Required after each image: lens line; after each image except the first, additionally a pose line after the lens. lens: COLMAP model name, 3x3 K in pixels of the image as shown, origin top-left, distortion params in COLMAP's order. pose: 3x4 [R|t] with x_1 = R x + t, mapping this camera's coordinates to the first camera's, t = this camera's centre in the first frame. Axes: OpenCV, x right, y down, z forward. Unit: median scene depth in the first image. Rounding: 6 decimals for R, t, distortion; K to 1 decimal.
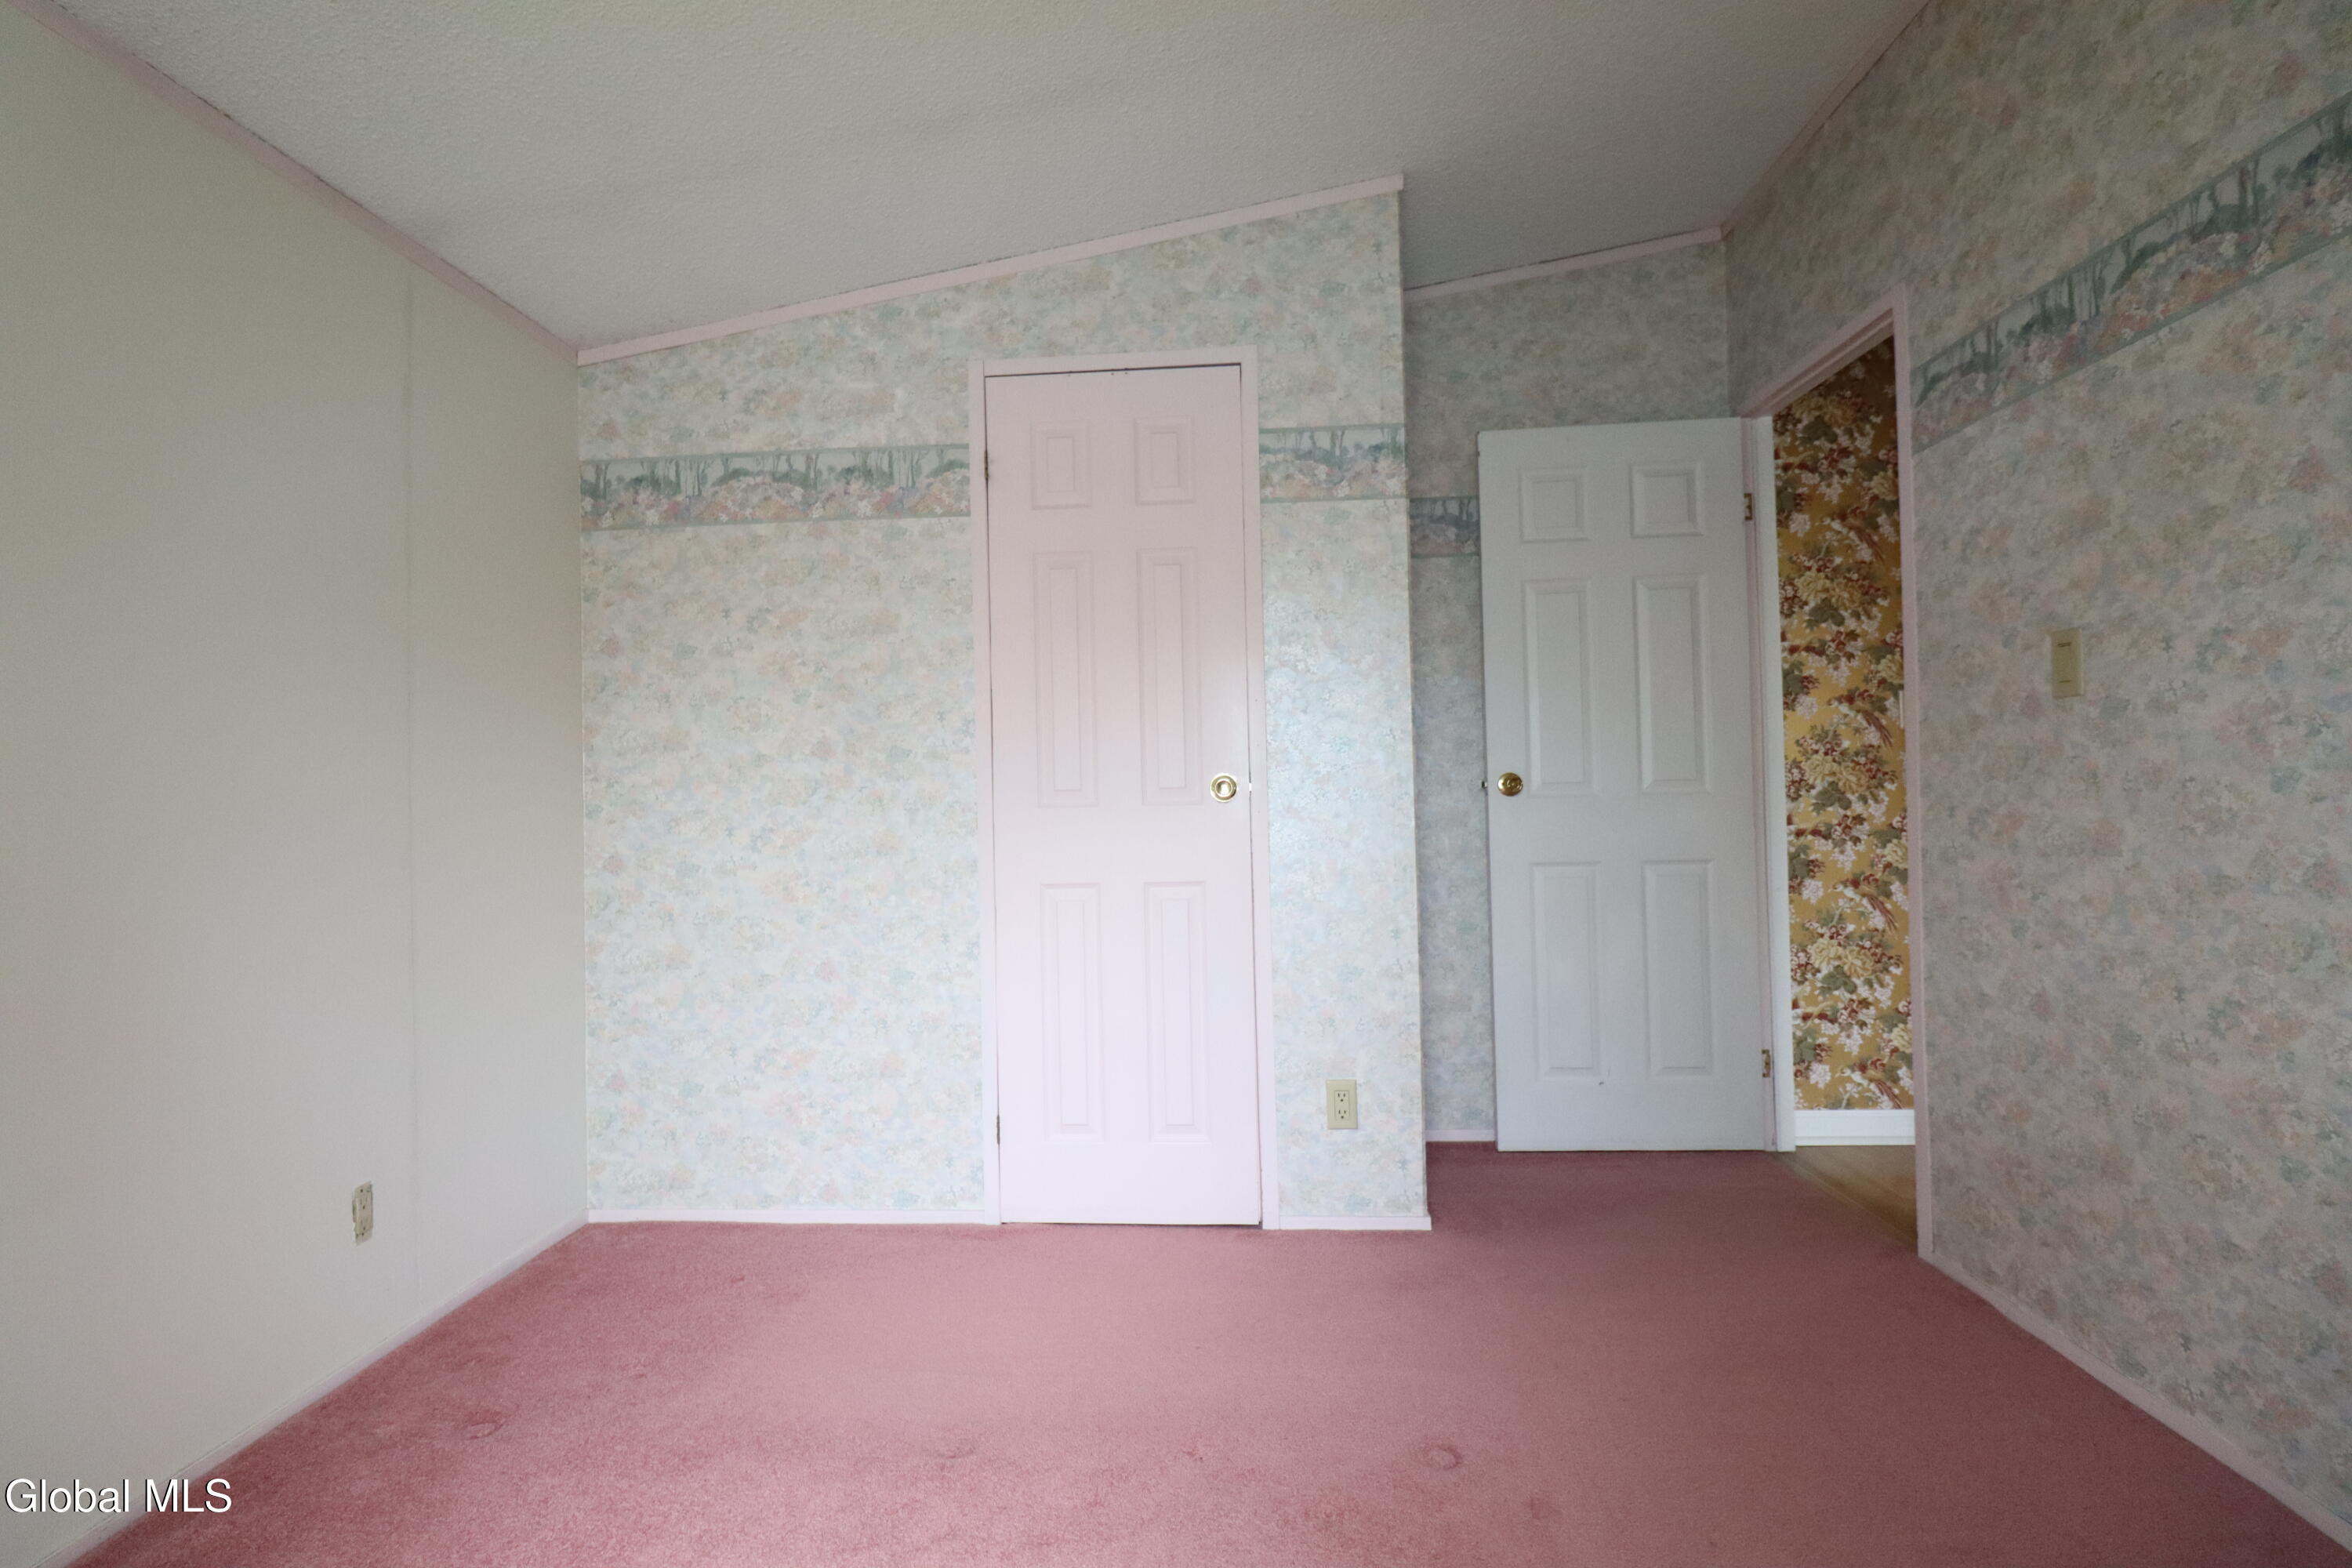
lens RADIAL K [[1068.1, 0, 1151.5], [0, 1068.1, 780.8], [0, 0, 1]] dist [0.012957, -0.016271]
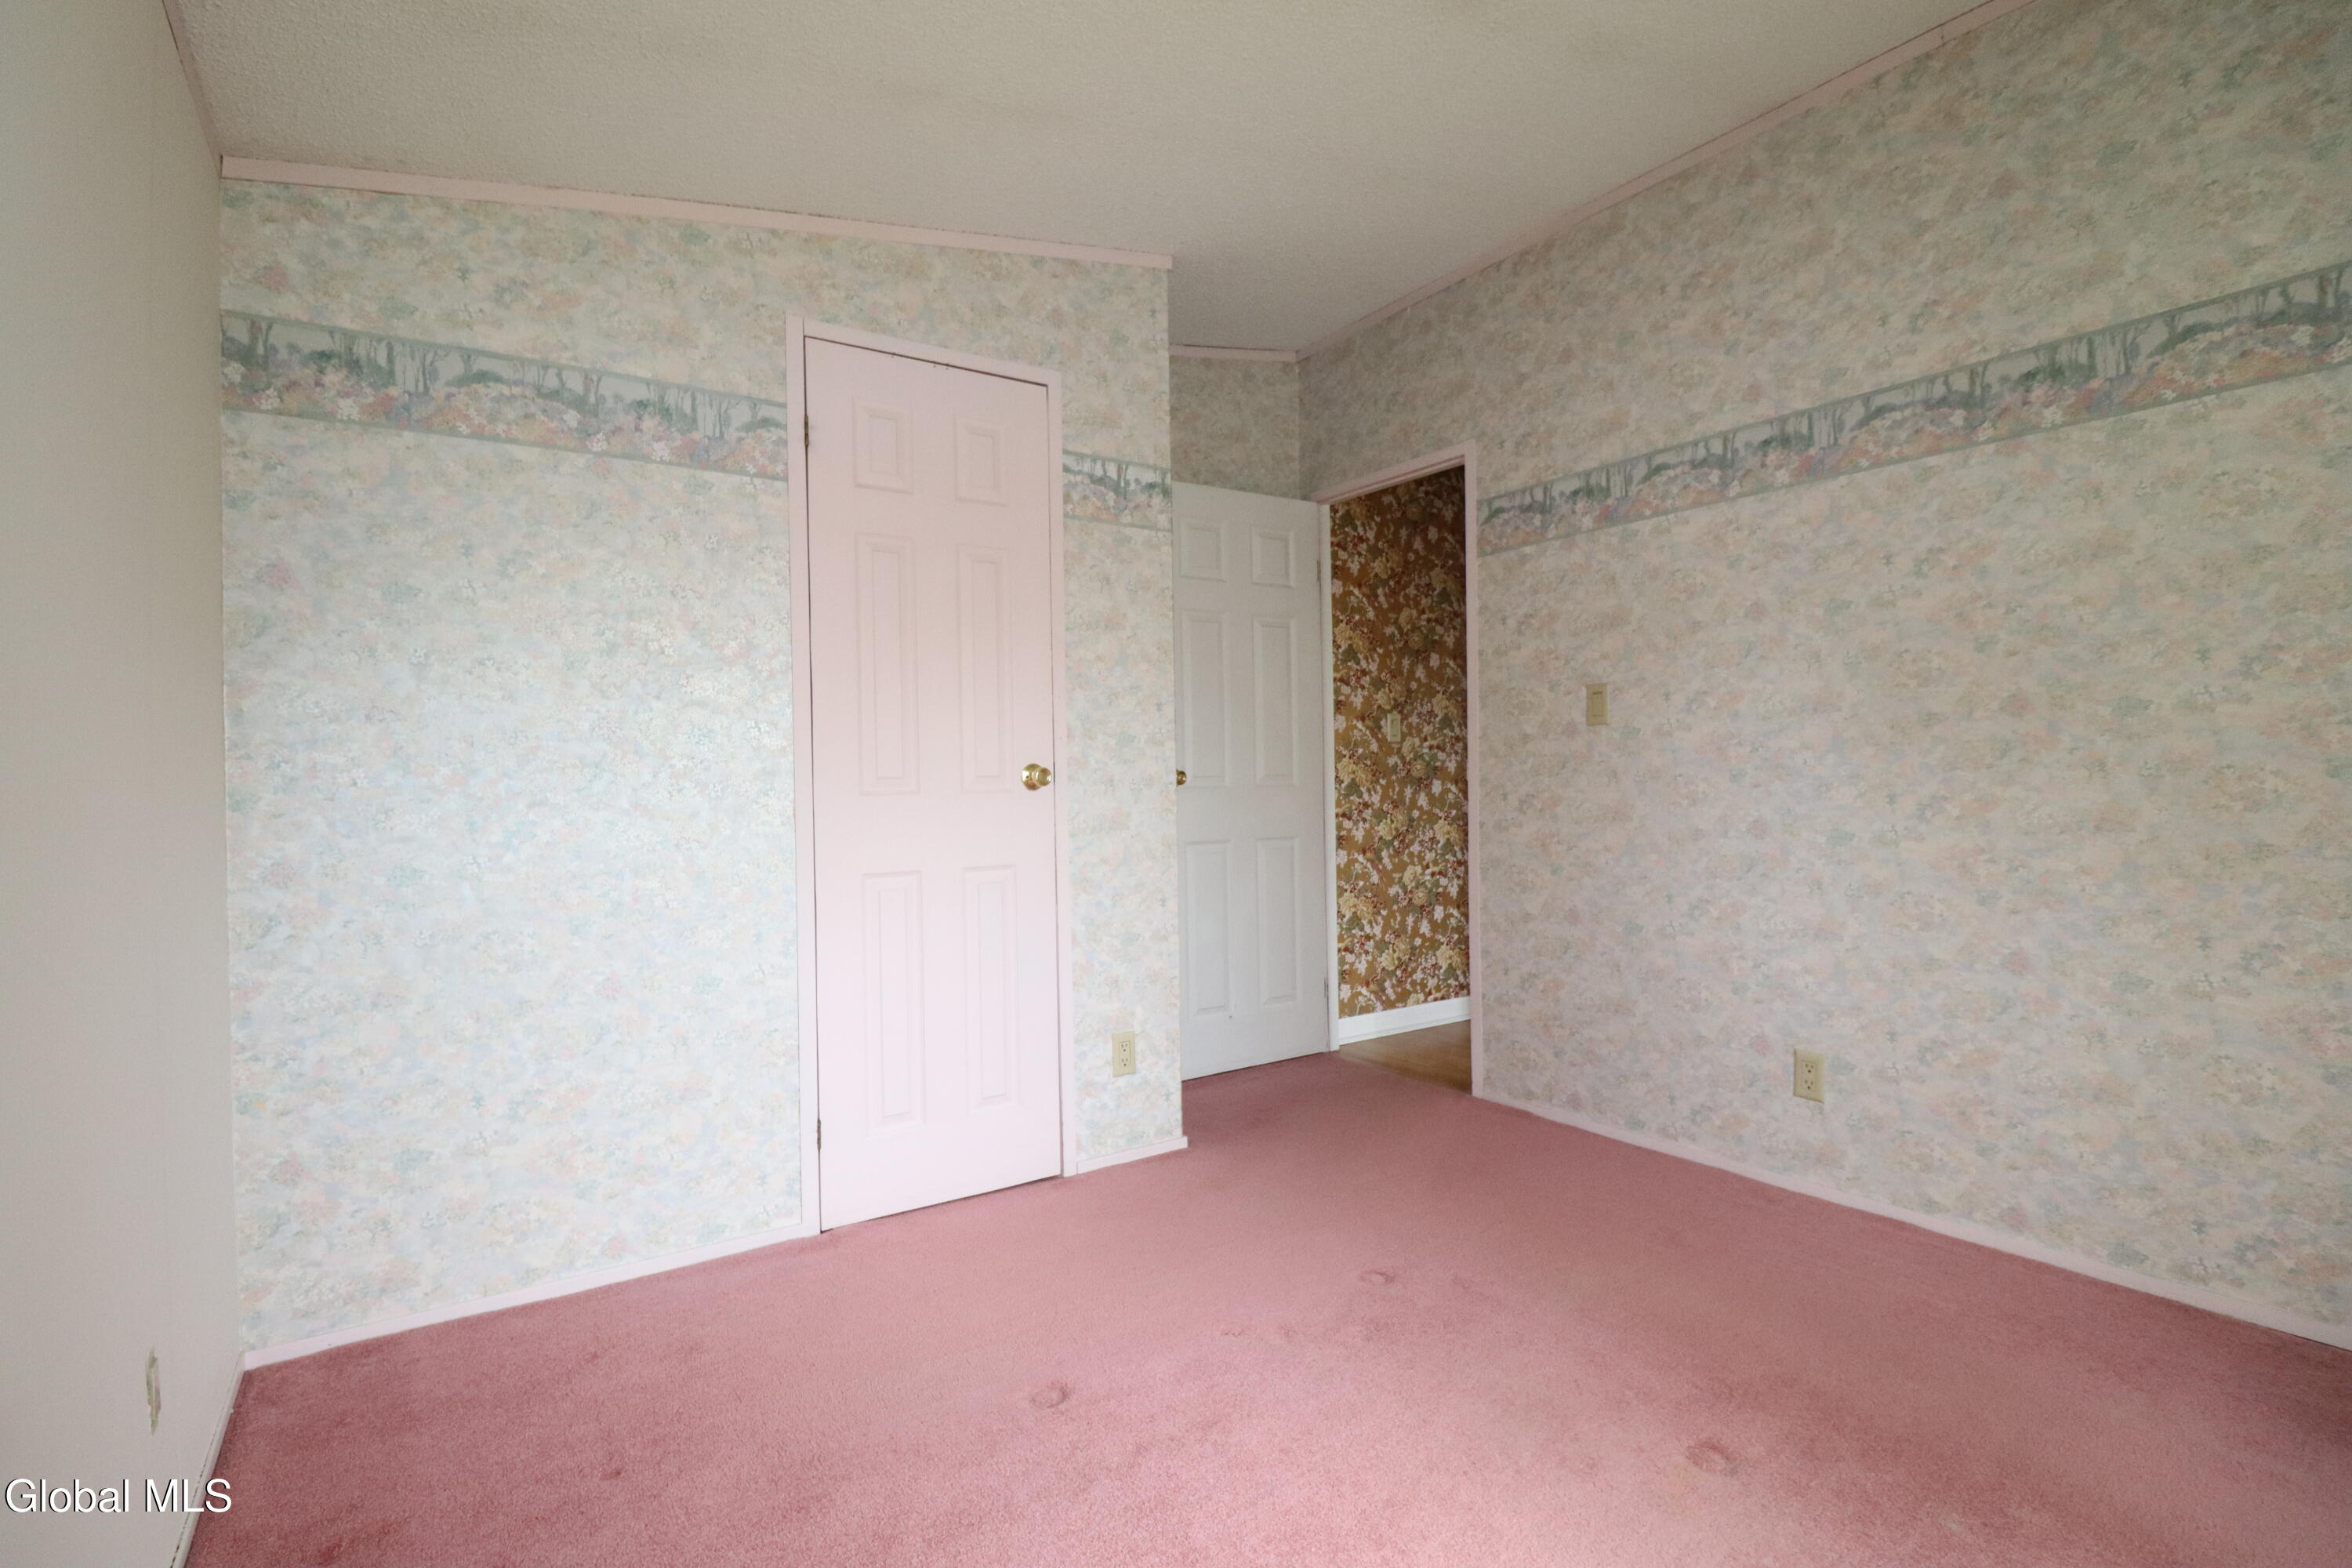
lens RADIAL K [[1068.1, 0, 1151.5], [0, 1068.1, 780.8], [0, 0, 1]] dist [0.012957, -0.016271]
pose [[0.803592, 0.007550, 0.595132, -0.476408], [-0.009256, 0.999957, -0.000188, 0.009850], [-0.595108, -0.005357, 0.803628, 0.063633]]
